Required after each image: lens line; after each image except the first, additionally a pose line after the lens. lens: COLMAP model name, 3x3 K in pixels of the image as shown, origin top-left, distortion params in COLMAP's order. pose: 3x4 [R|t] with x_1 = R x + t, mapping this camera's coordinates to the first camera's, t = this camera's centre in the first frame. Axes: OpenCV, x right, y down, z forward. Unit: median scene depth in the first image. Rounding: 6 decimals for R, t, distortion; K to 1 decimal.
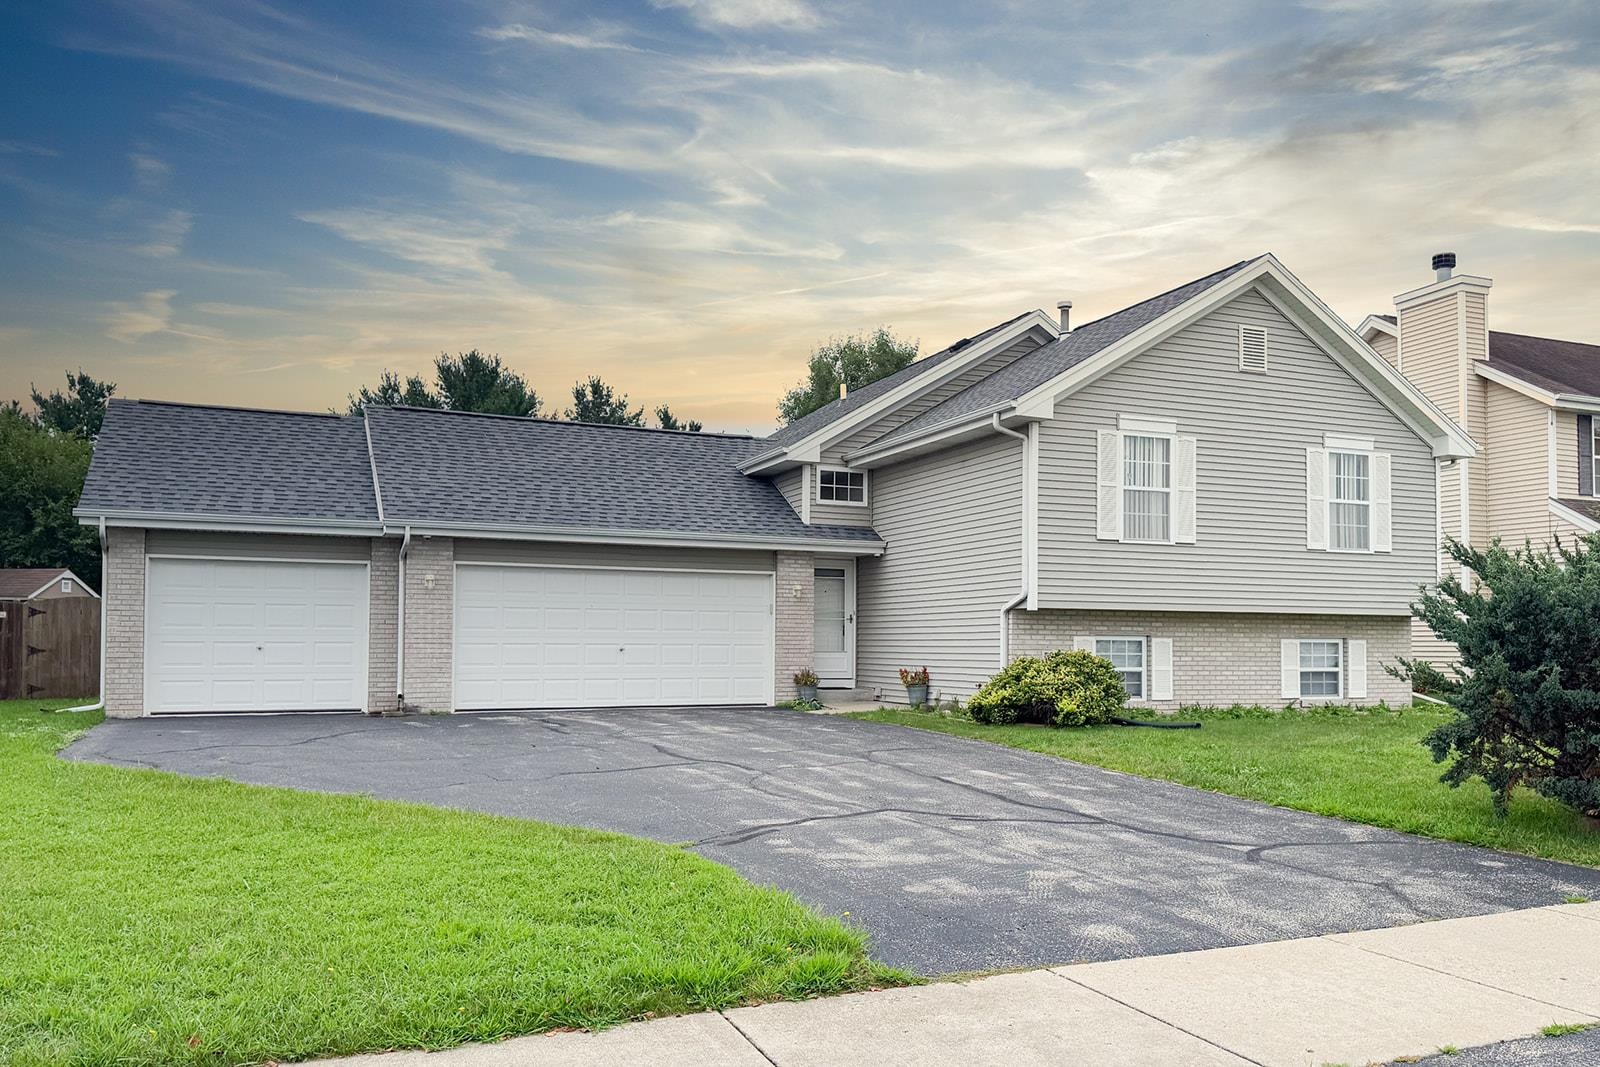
lens RADIAL K [[1208.4, 0, 825.2], [0, 1208.4, 558.5], [0, 0, 1]] dist [0.138393, -0.231907]
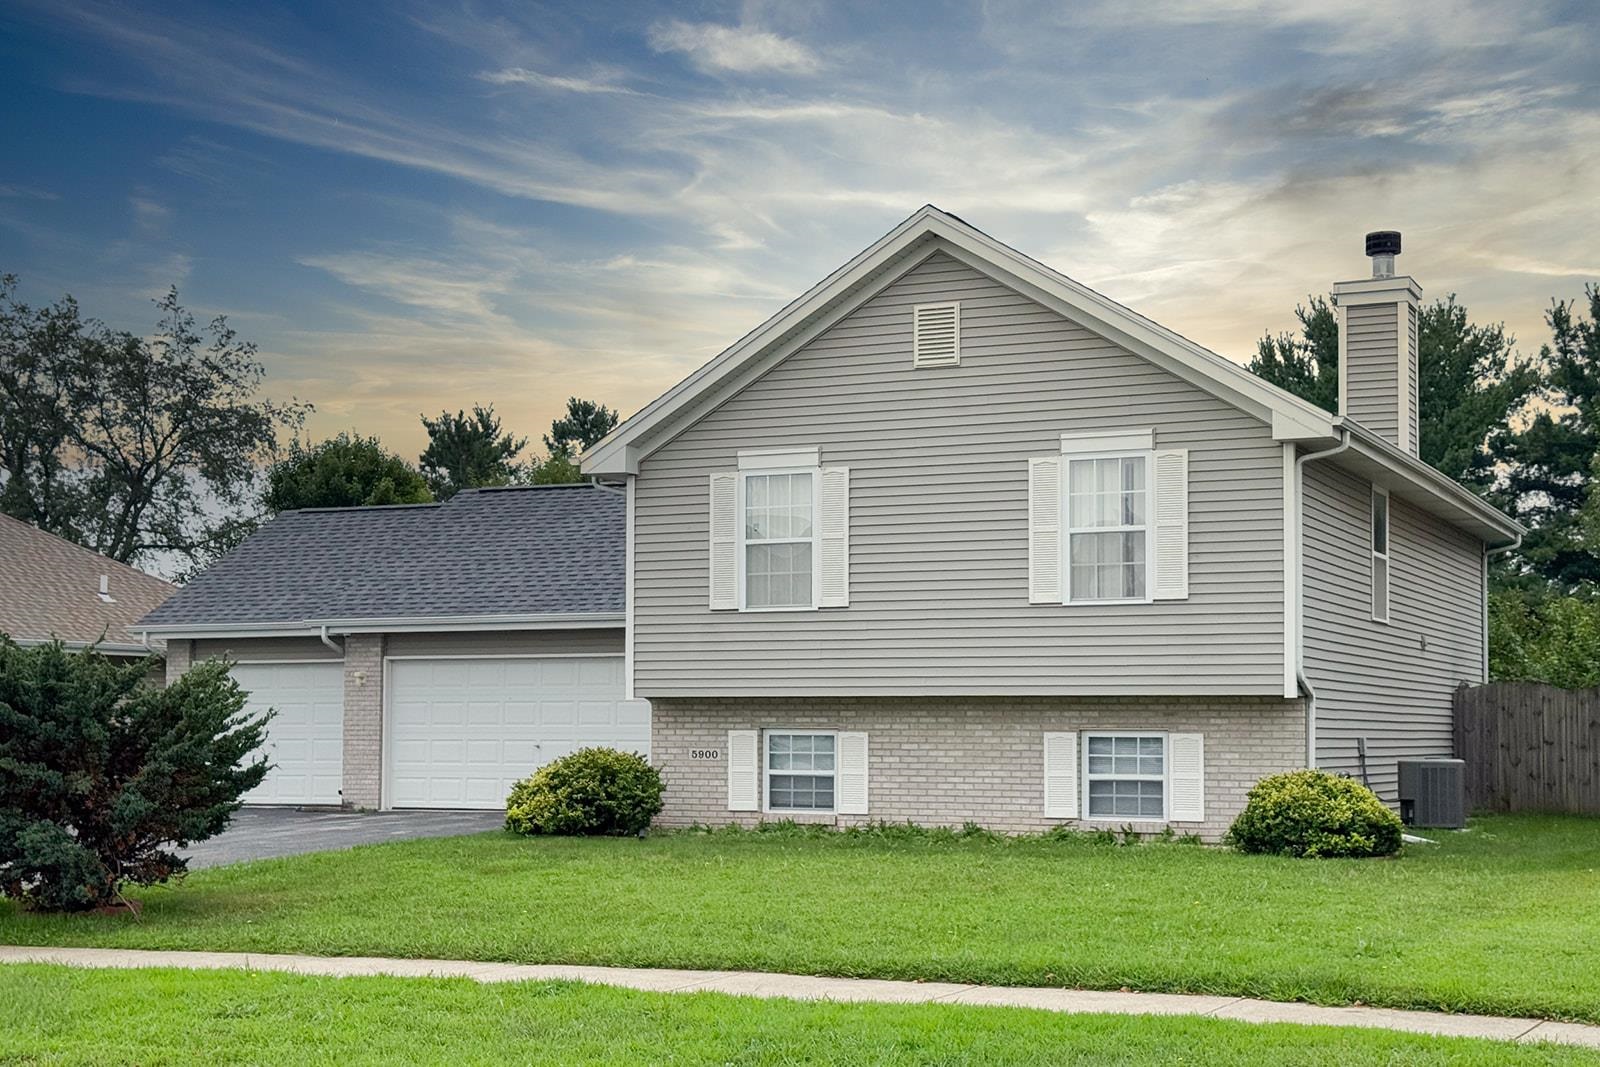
lens RADIAL K [[2170.0, 0, 894.4], [0, 2170.0, 532.5], [0, 0, 1]] dist [0.173004, 0.013586]
pose [[0.676229, -0.069022, -0.733451, 1.253433], [0.052522, 0.997585, -0.045455, 0.004321], [0.734817, -0.007784, 0.678221, 0.100945]]
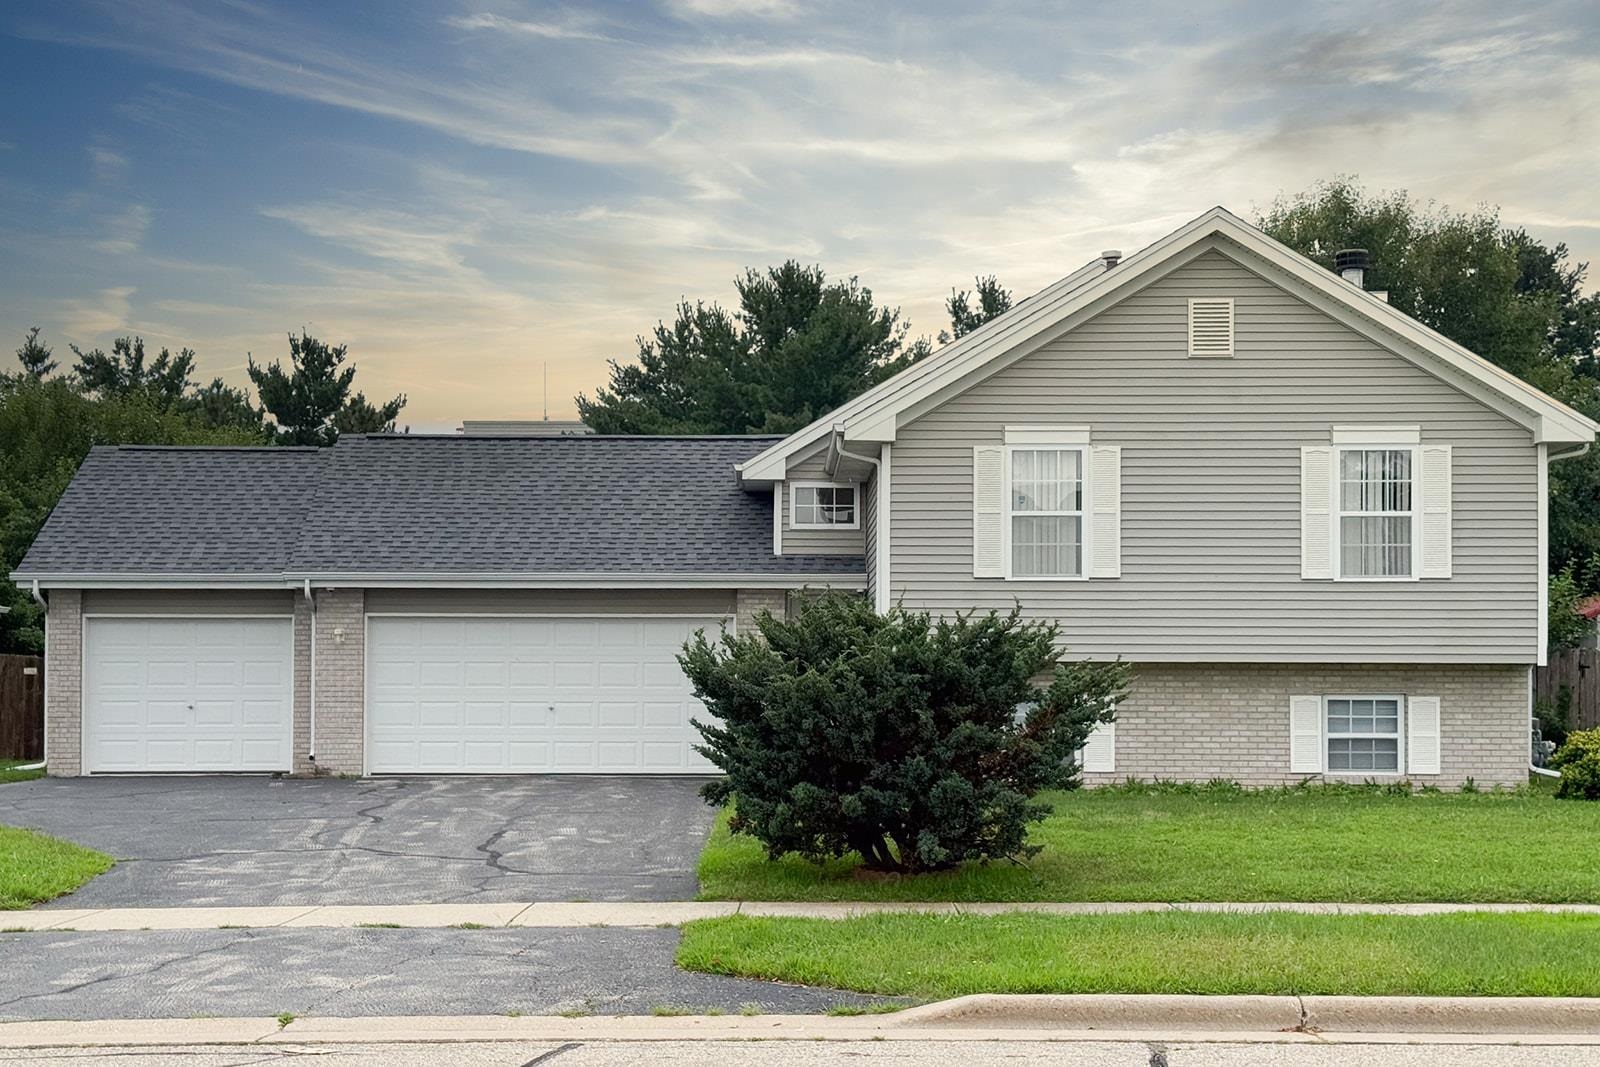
lens RADIAL K [[2221.9, 0, 800.0], [0, 2221.9, 533.5], [0, 0, 1]] dist [0.122938, -0.006248]
pose [[0.915591, -0.030277, -0.400970, 0.667444], [0.030824, 0.999512, -0.005087, -0.038675], [0.400929, -0.007702, 0.916077, -0.413168]]
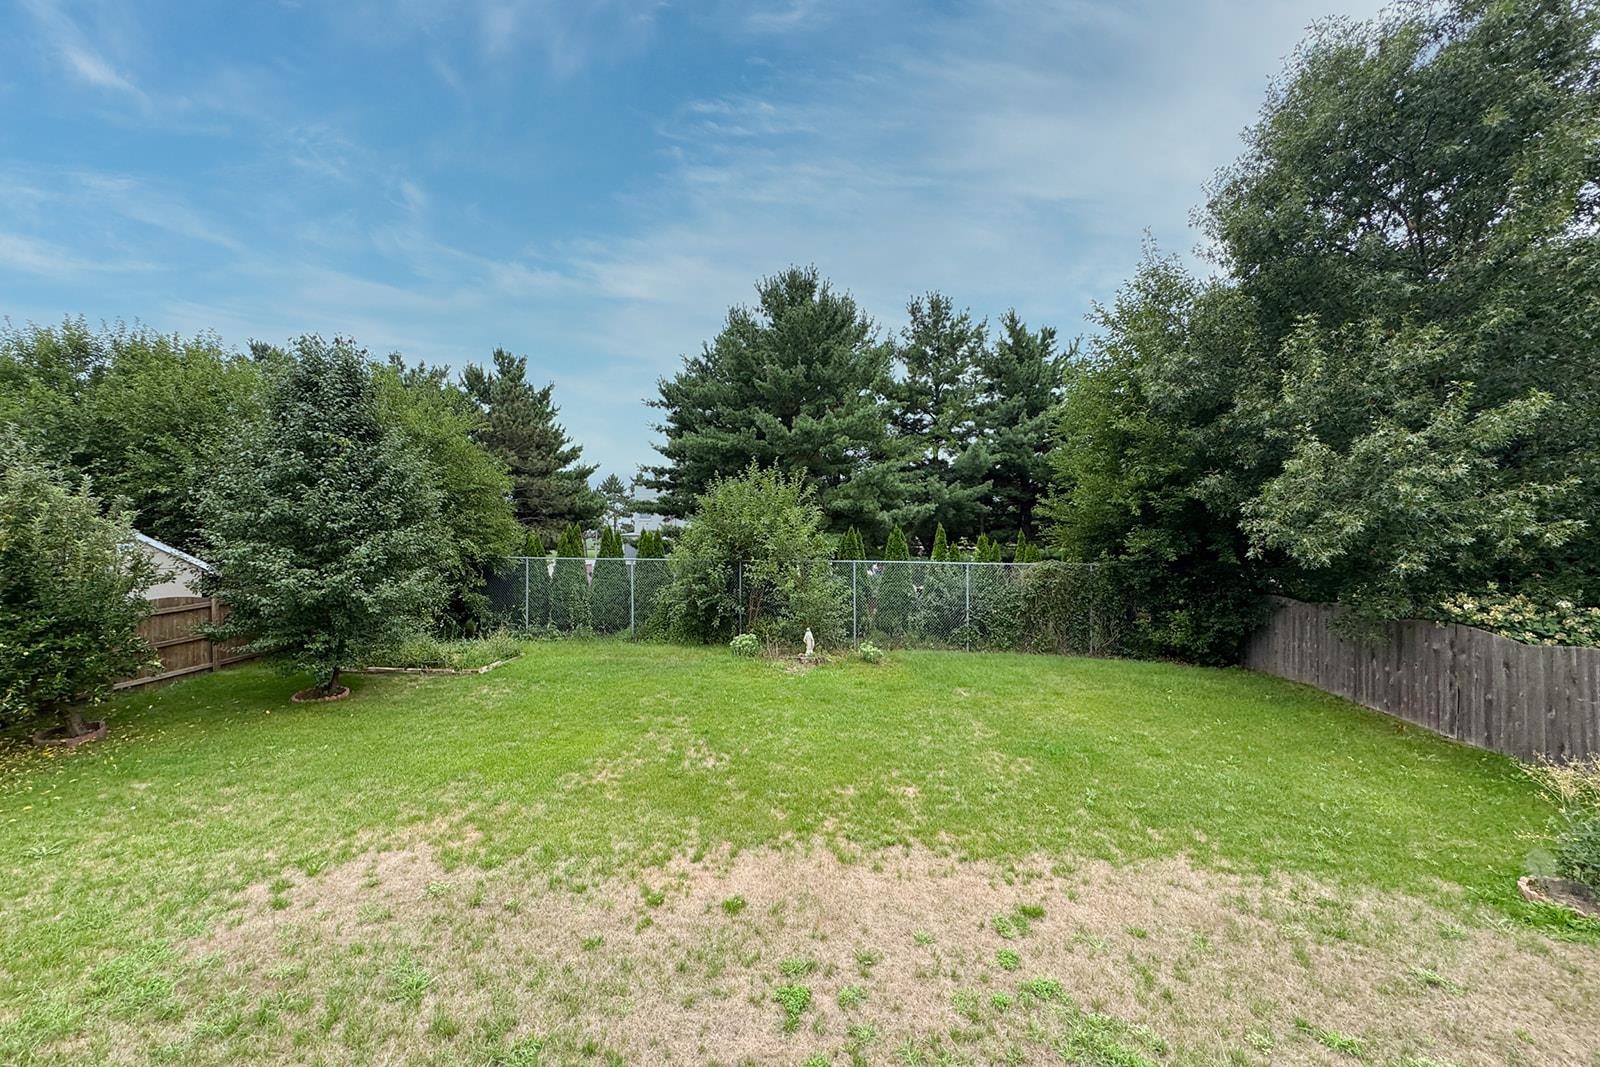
lens RADIAL K [[641.5, 0, 780.3], [0, 641.5, 534.1], [0, 0, 1]] dist [0.009406, -0.000018]
pose [[0.871951, -0.002385, -0.489588, -0.176085], [0.036933, 0.997459, 0.060918, 0.011882], [0.488199, -0.071200, 0.869823, 1.764107]]
